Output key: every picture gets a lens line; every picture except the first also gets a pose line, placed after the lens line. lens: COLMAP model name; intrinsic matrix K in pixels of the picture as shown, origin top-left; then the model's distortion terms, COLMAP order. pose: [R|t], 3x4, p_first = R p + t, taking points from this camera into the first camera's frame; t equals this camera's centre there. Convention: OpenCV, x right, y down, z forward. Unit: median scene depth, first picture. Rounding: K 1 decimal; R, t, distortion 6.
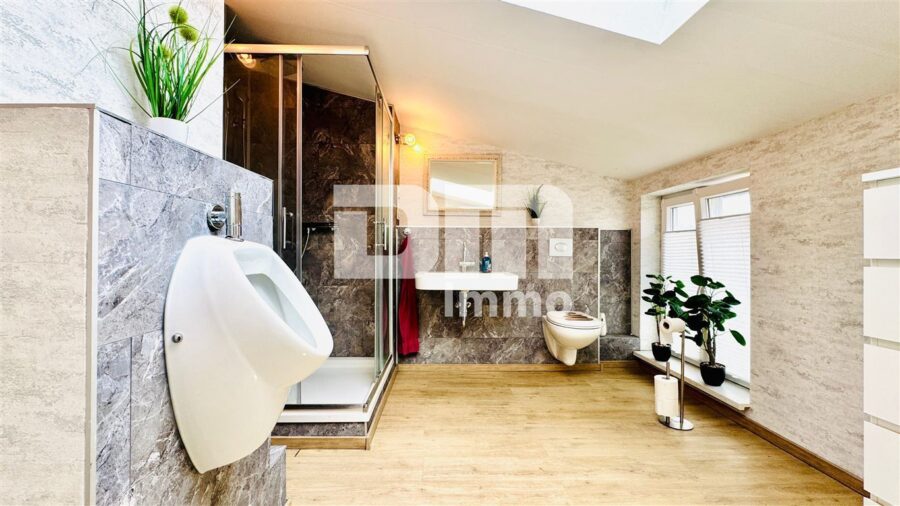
lens RADIAL K [[356.9, 0, 451.9], [0, 356.9, 247.9], [0, 0, 1]] dist [-0.018925, -0.000337]
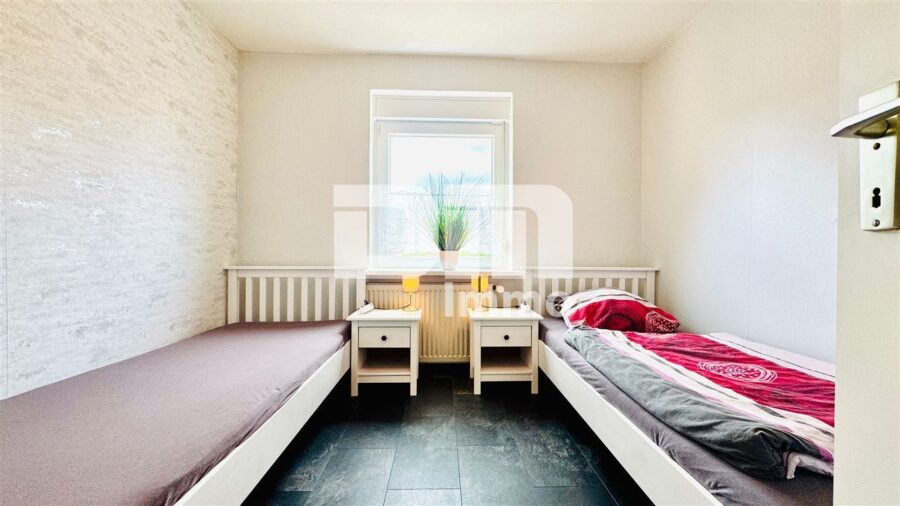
lens RADIAL K [[356.9, 0, 451.7], [0, 356.9, 248.8], [0, 0, 1]] dist [-0.018925, -0.000337]
pose [[-0.999843, -0.016804, 0.005604, 0.045800], [-0.016789, 0.999855, 0.002753, -0.351015], [-0.005649, 0.002658, -0.999981, 1.928436]]
